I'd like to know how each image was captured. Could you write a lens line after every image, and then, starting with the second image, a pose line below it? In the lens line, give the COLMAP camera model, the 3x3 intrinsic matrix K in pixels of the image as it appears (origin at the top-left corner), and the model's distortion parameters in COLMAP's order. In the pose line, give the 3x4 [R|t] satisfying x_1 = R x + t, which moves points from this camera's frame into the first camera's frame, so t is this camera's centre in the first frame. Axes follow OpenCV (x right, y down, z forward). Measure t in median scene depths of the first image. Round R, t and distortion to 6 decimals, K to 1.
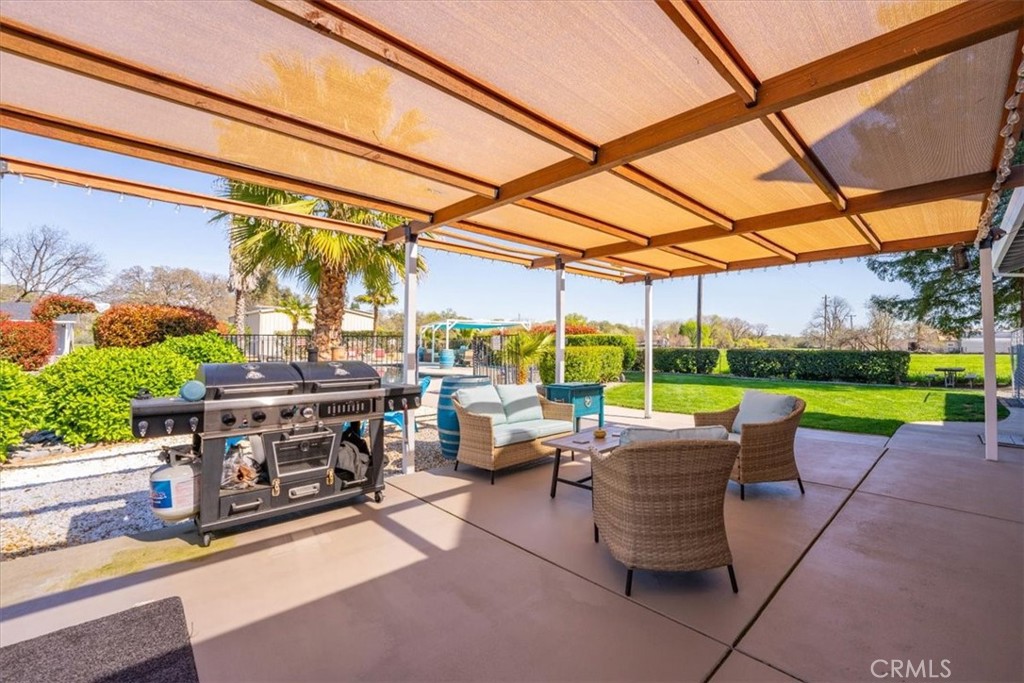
lens RADIAL K [[426.5, 0, 513.5], [0, 426.5, 339.6], [0, 0, 1]] dist [-0.009432, 0.000301]
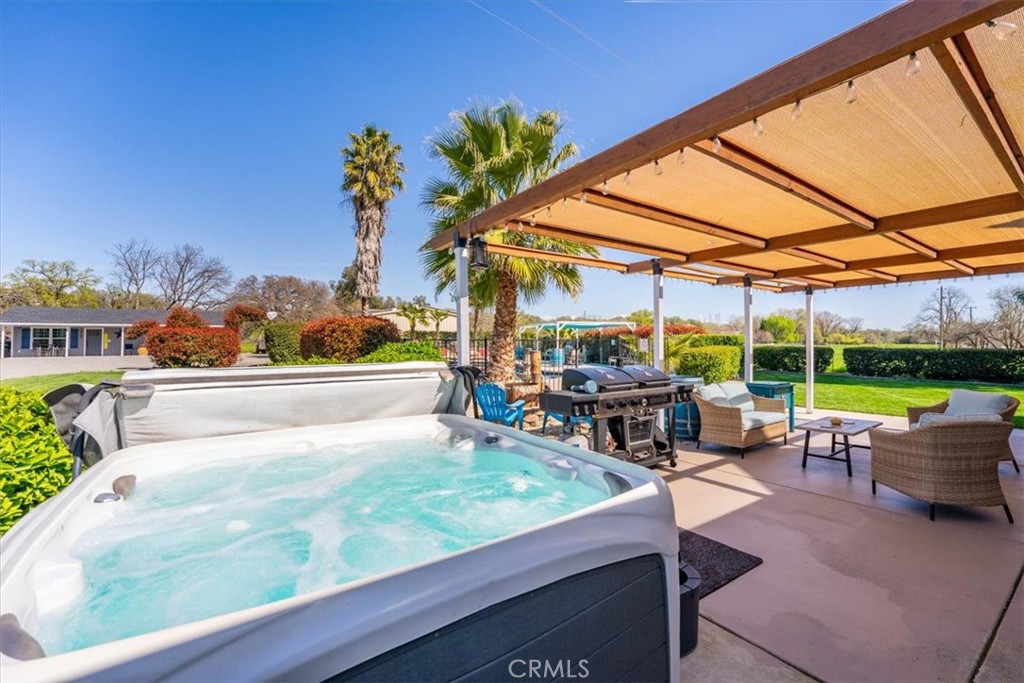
lens RADIAL K [[426.1, 0, 512.0], [0, 426.1, 341.5], [0, 0, 1]] dist [-0.022576, 0.007331]
pose [[0.988815, -0.006906, -0.148985, -0.237348], [0.008632, 0.999903, 0.010938, -0.019469], [0.148895, -0.012101, 0.988779, -0.172560]]
